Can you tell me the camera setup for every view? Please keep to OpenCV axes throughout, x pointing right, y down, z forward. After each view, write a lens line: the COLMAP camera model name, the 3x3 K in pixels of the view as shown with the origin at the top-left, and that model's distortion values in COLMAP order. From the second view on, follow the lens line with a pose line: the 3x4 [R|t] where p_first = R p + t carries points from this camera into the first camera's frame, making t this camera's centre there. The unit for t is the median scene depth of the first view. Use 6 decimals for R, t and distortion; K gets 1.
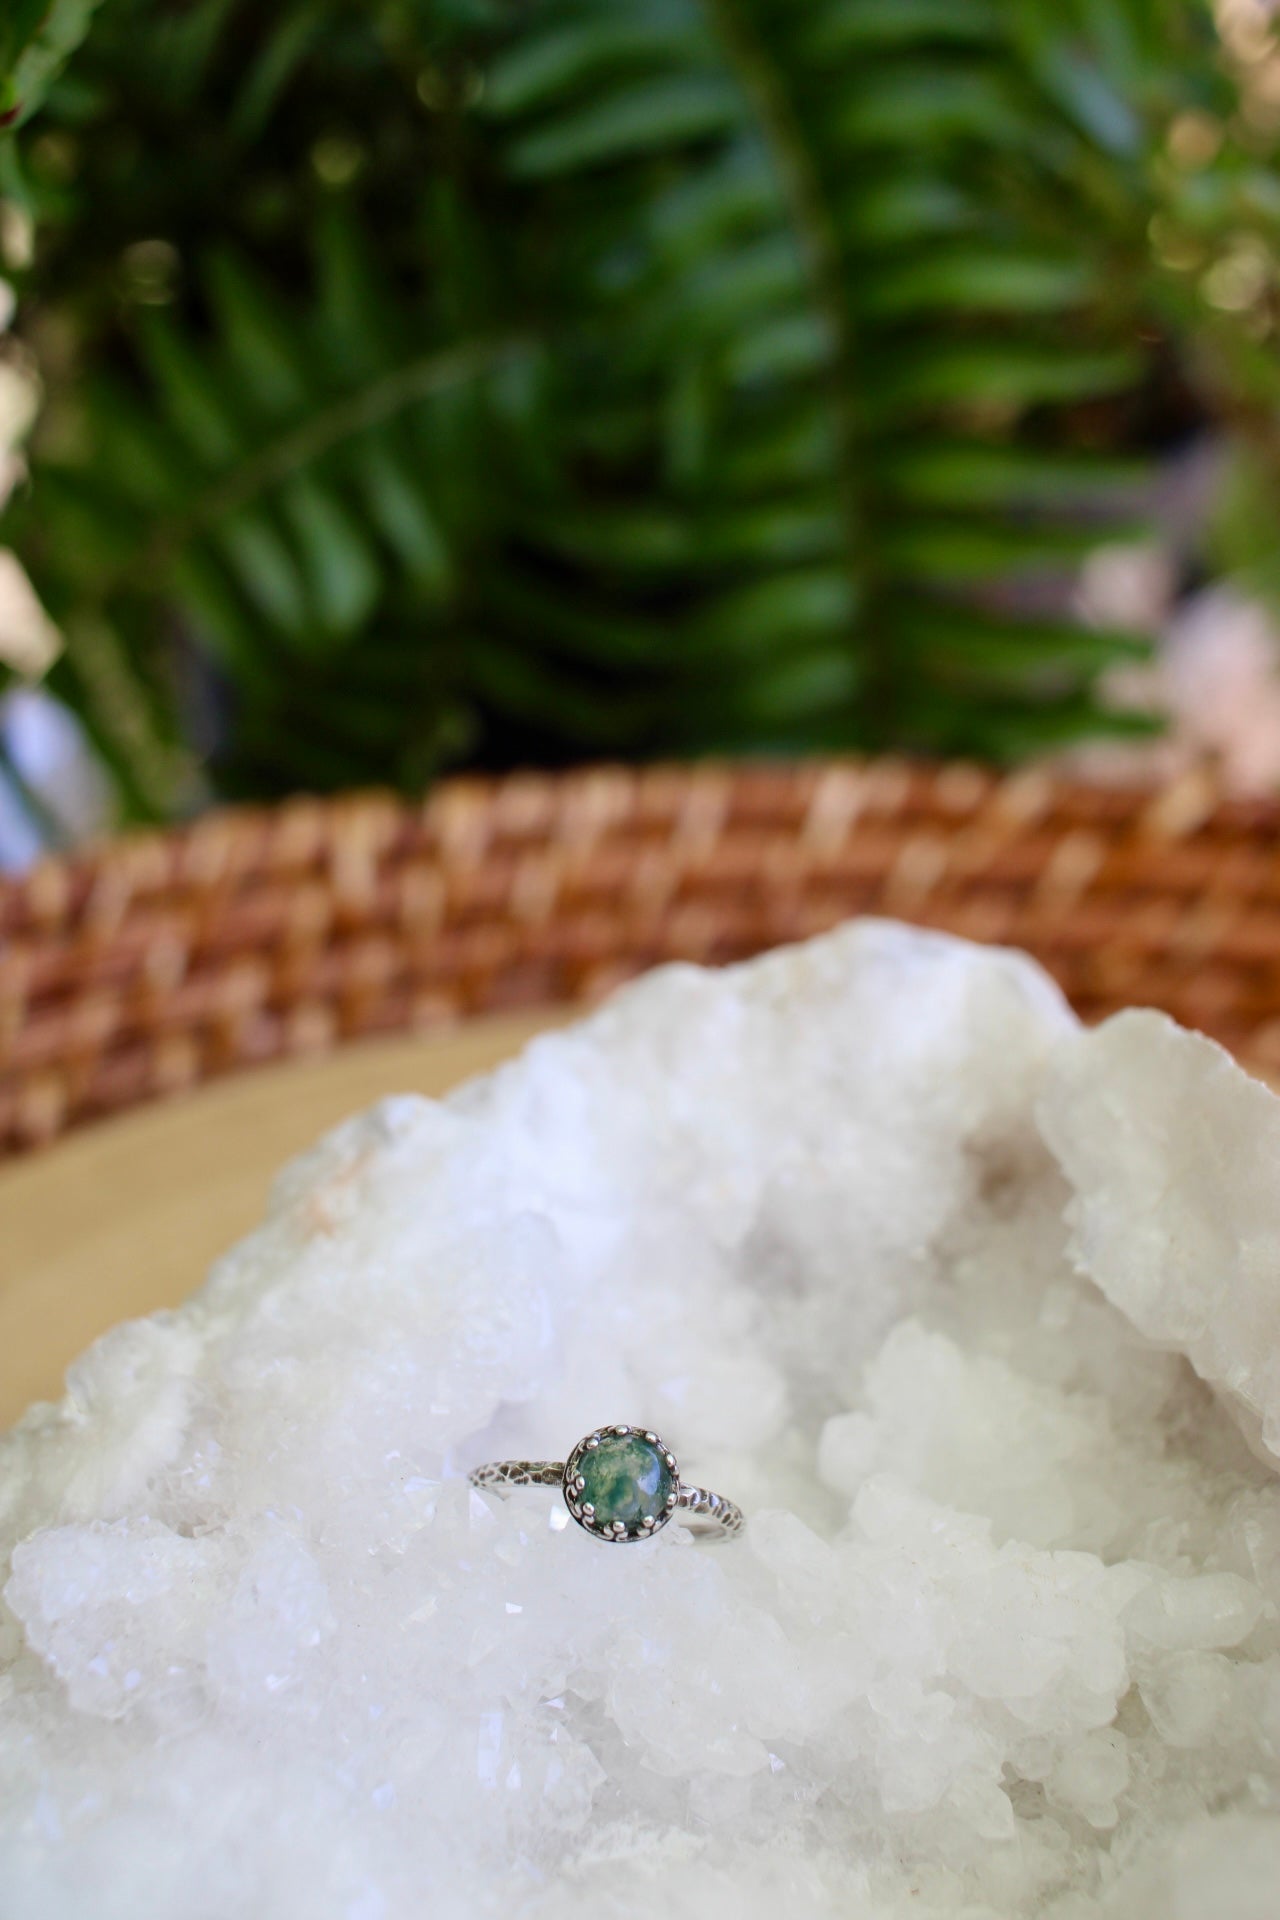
lens RADIAL K [[2354.2, 0, 640.0], [0, 2354.2, 960.0], [0, 0, 1]] dist [-0.128433, 0.081986]
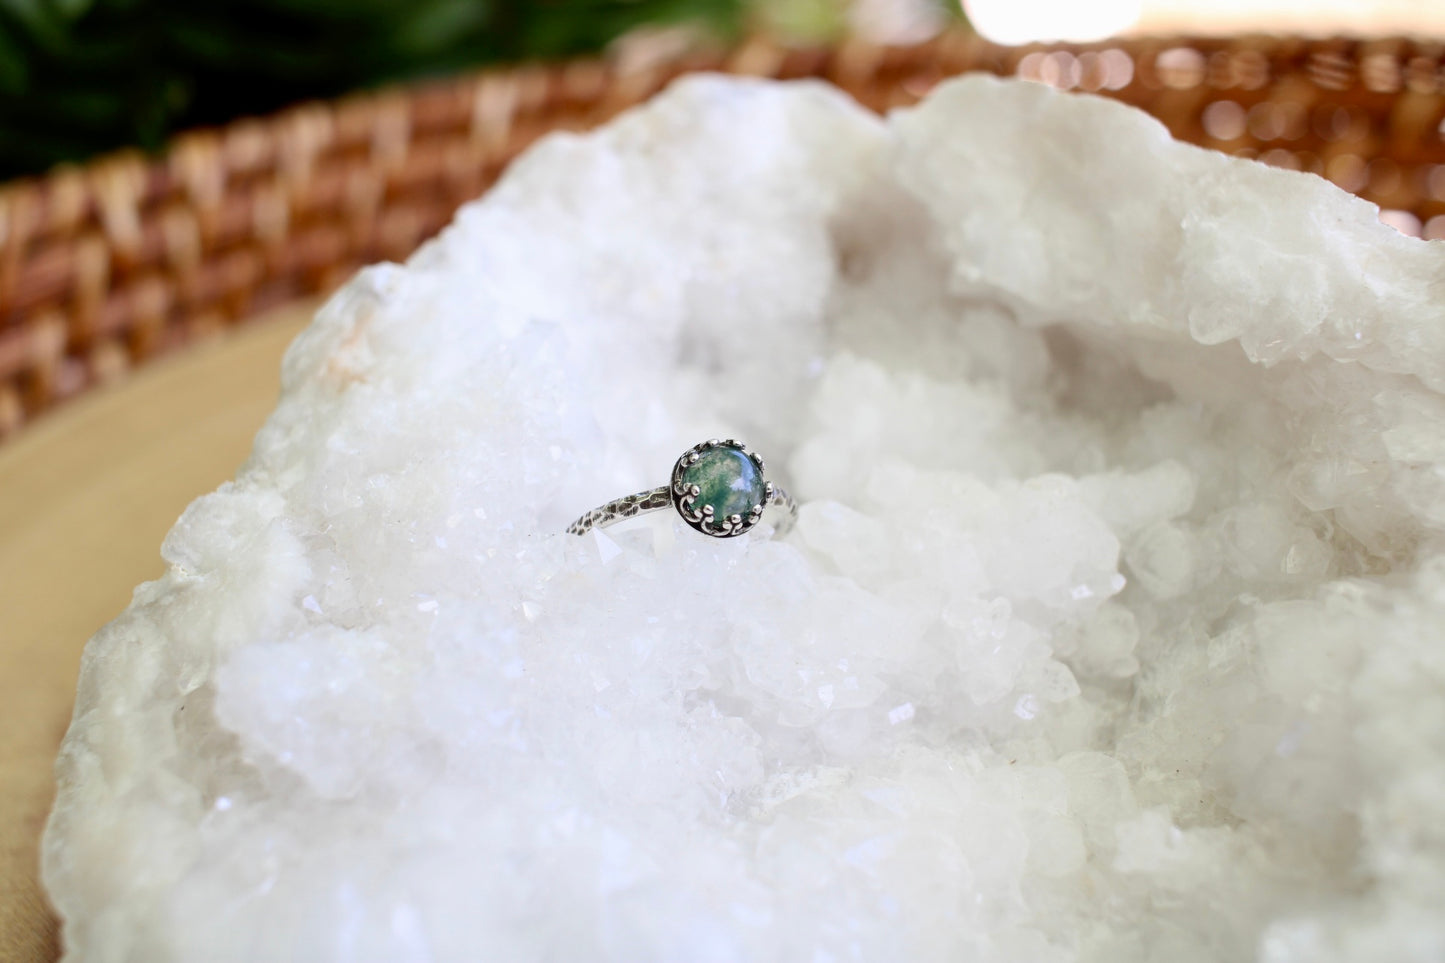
lens RADIAL K [[1771.8, 0, 722.5], [0, 1771.8, 481.5], [0, 0, 1]] dist [-0.128433, 0.081986]
pose [[0.925428, -0.220032, 0.308494, -0.250517], [0.202086, 0.975280, 0.089390, 0.126662], [-0.320537, -0.020382, 0.947017, 0.144156]]
